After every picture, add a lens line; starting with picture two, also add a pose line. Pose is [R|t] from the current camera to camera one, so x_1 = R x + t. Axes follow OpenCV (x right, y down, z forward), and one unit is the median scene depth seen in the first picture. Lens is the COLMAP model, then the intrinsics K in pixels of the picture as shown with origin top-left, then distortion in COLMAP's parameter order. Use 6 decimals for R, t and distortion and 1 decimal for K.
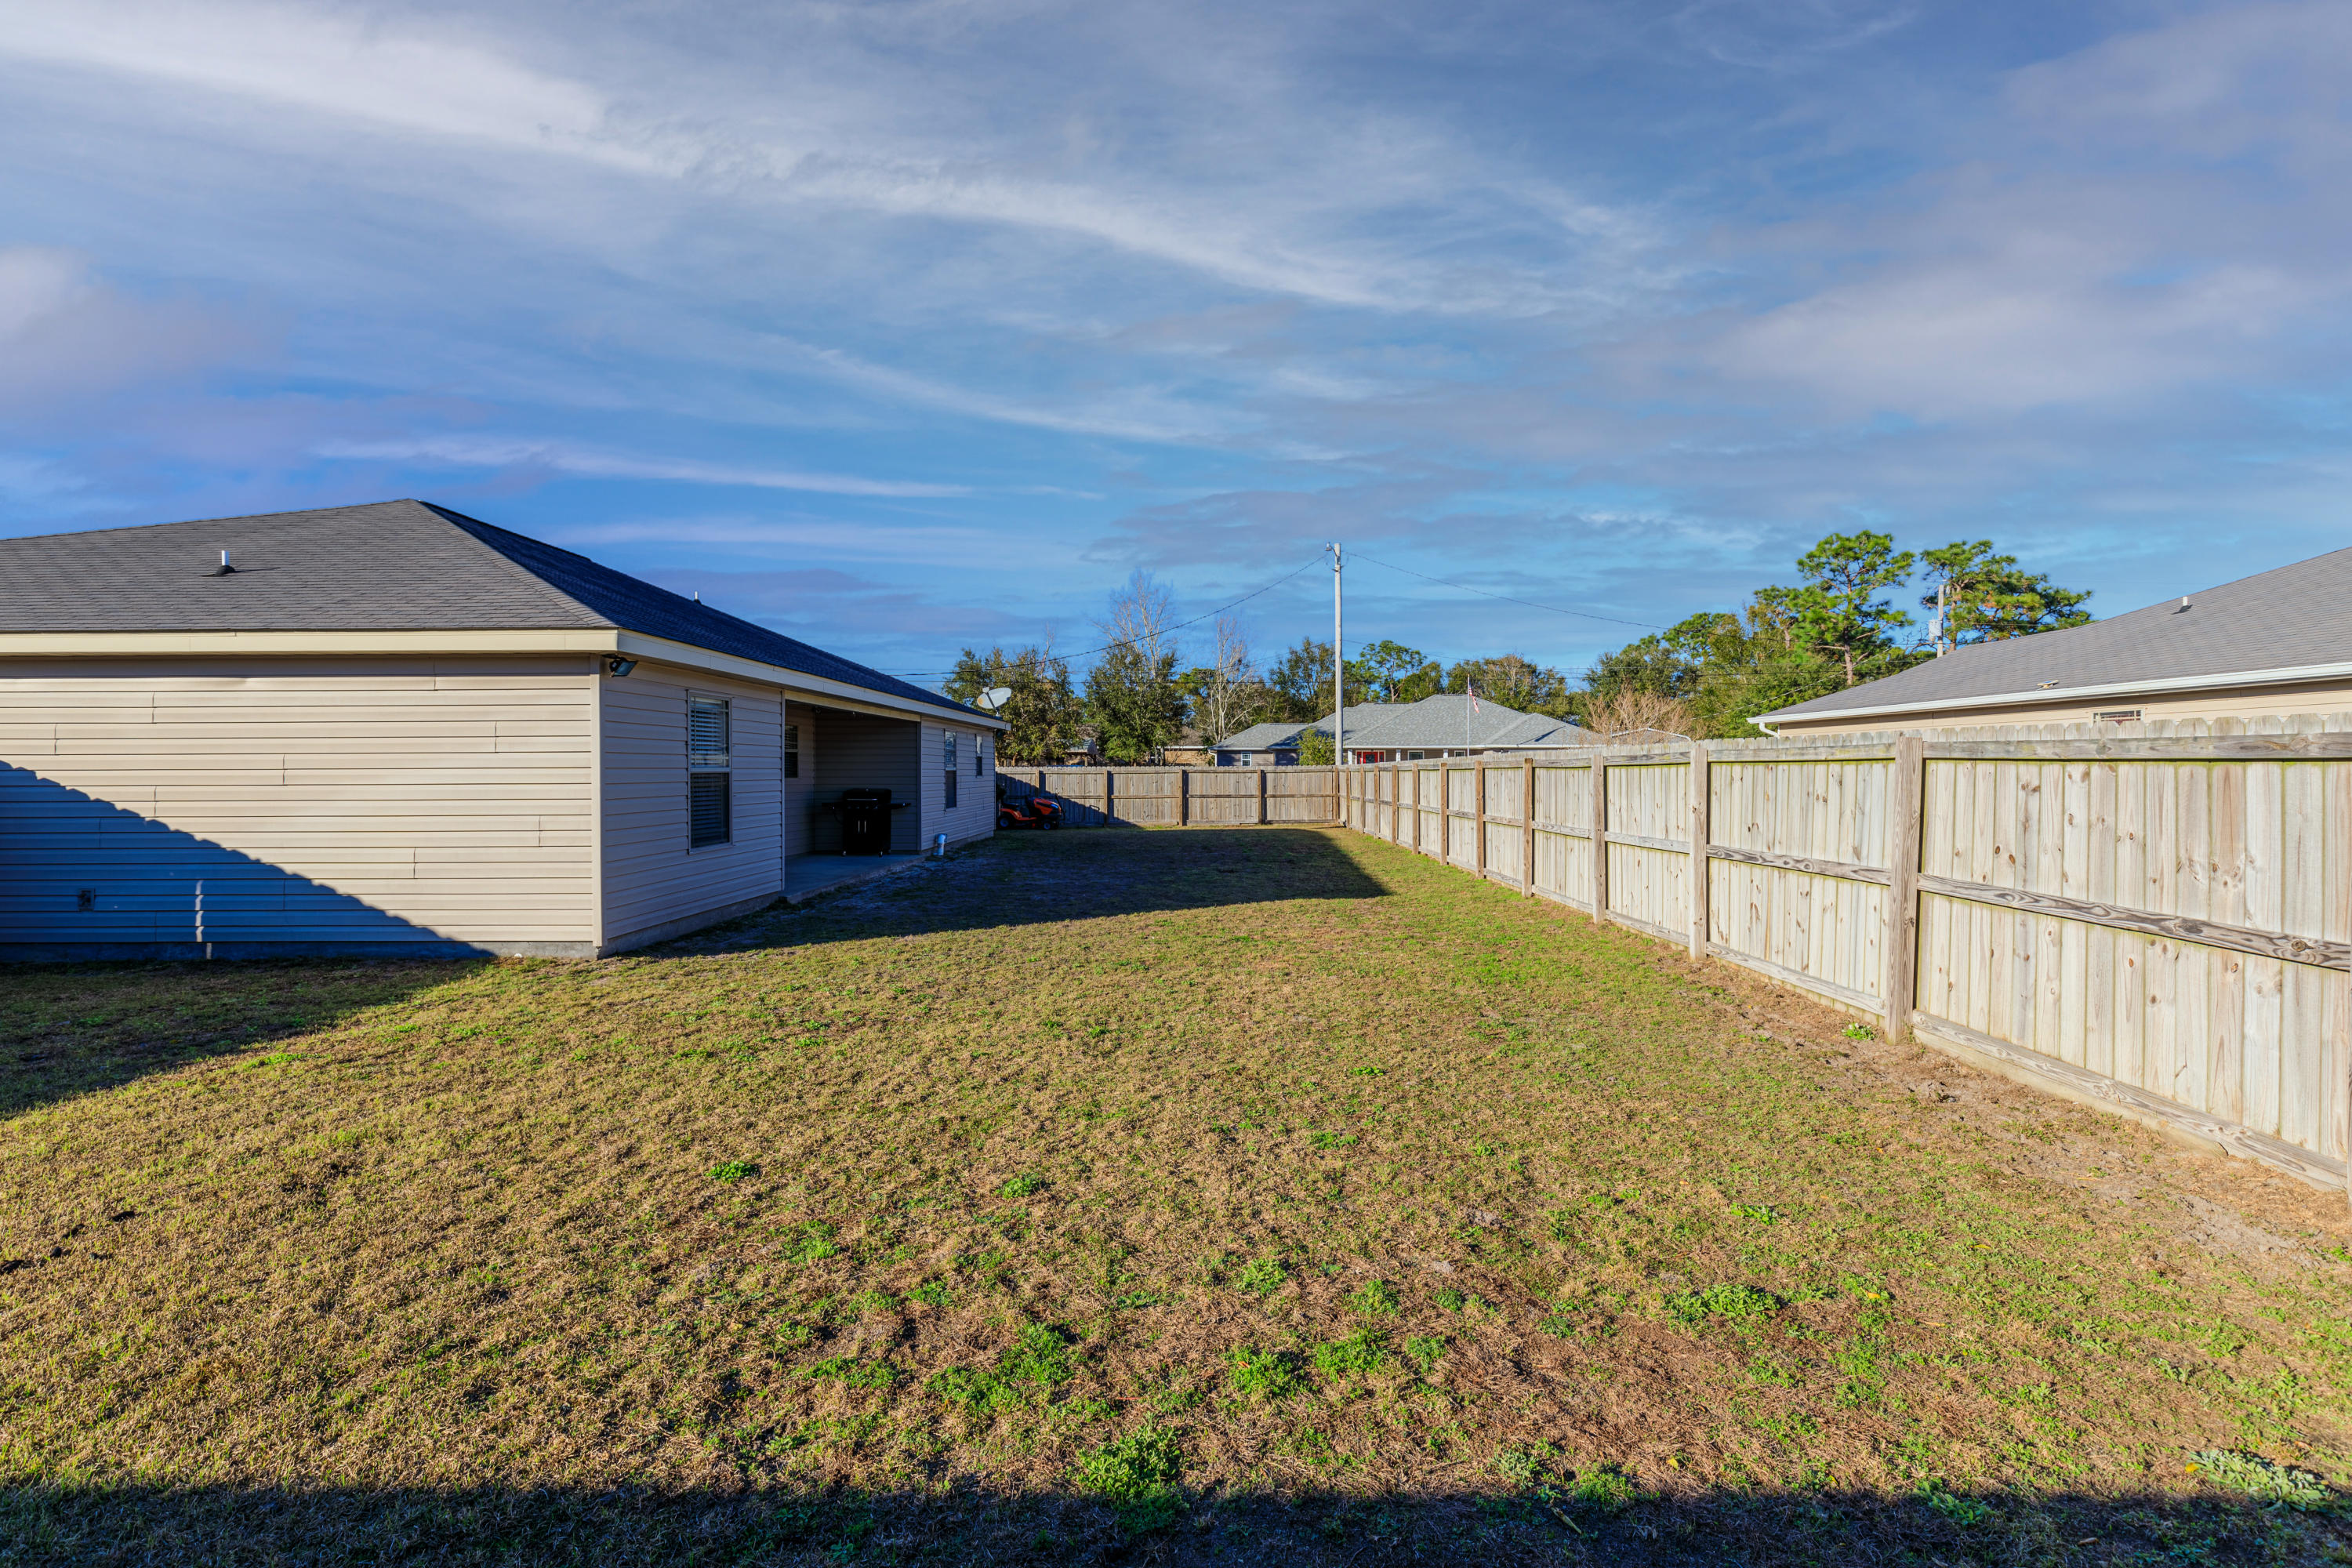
lens RADIAL K [[1067.2, 0, 1197.2], [0, 1067.2, 790.7], [0, 0, 1]] dist [0.008717, -0.001147]
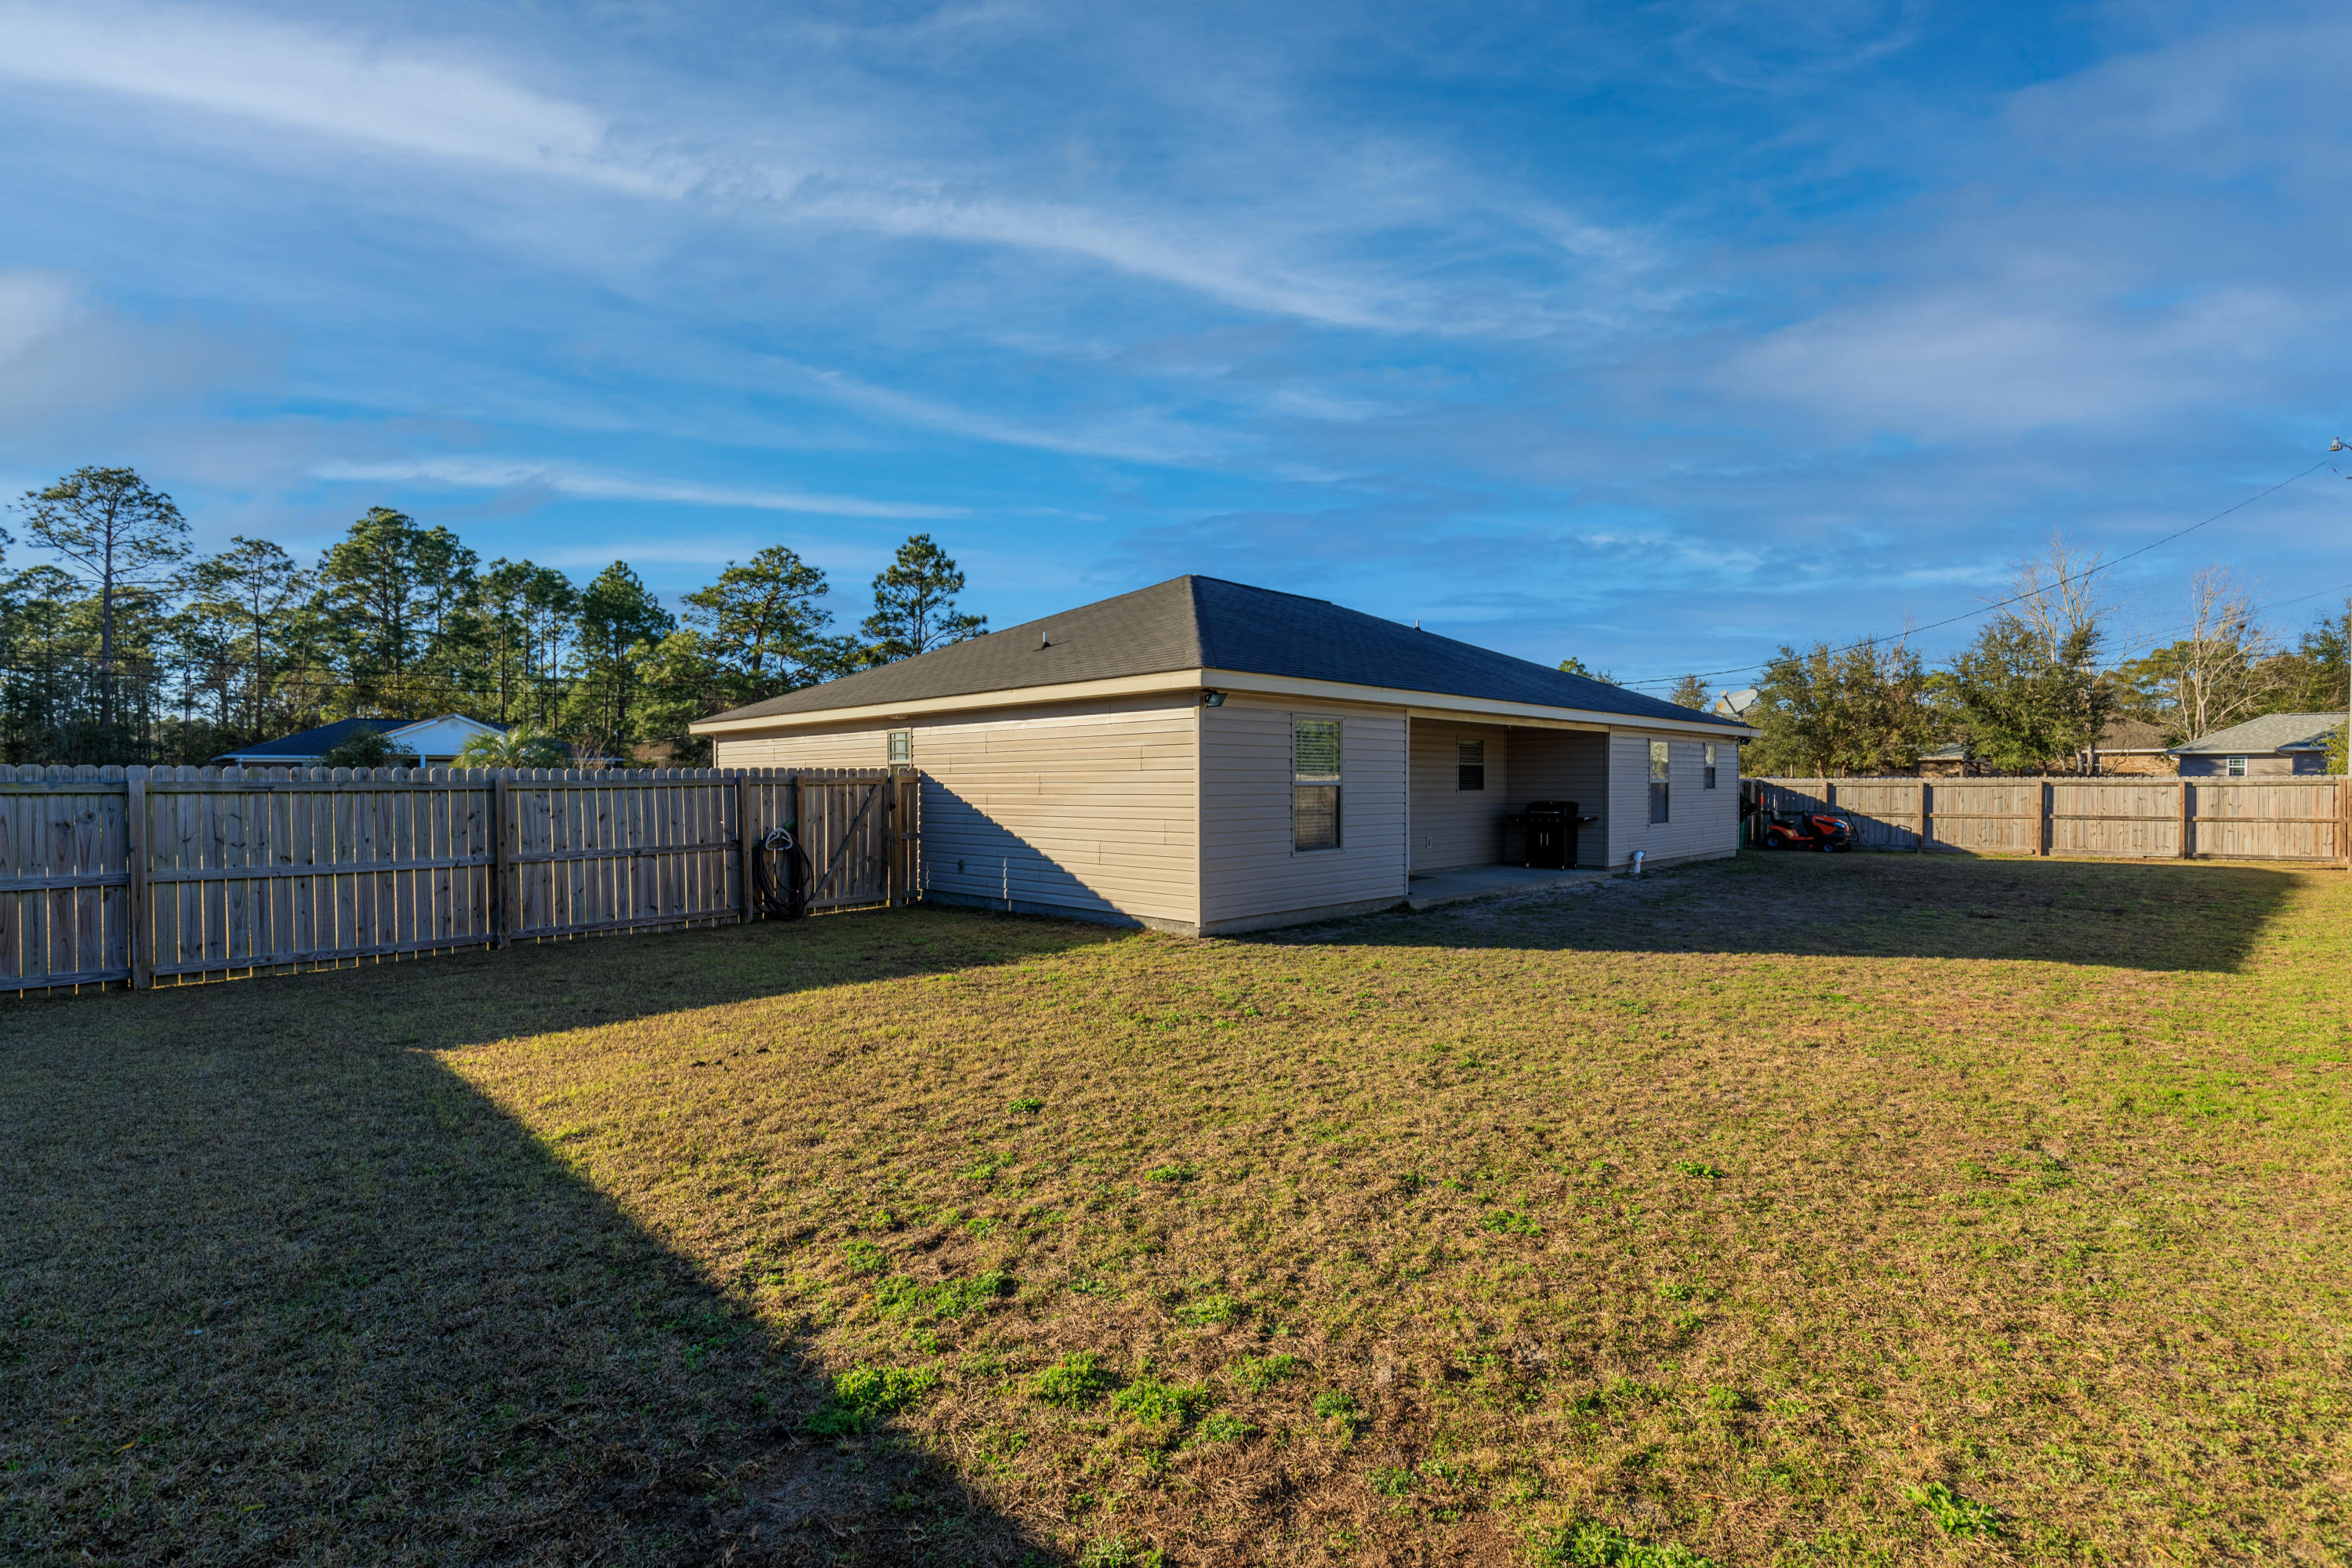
lens RADIAL K [[1067.2, 0, 1197.2], [0, 1067.2, 790.7], [0, 0, 1]] dist [0.008717, -0.001147]
pose [[0.726627, 0.006826, -0.686998, 0.412225], [-0.013728, 0.999895, -0.004584, -0.008053], [0.686895, 0.012762, 0.726645, 0.159892]]
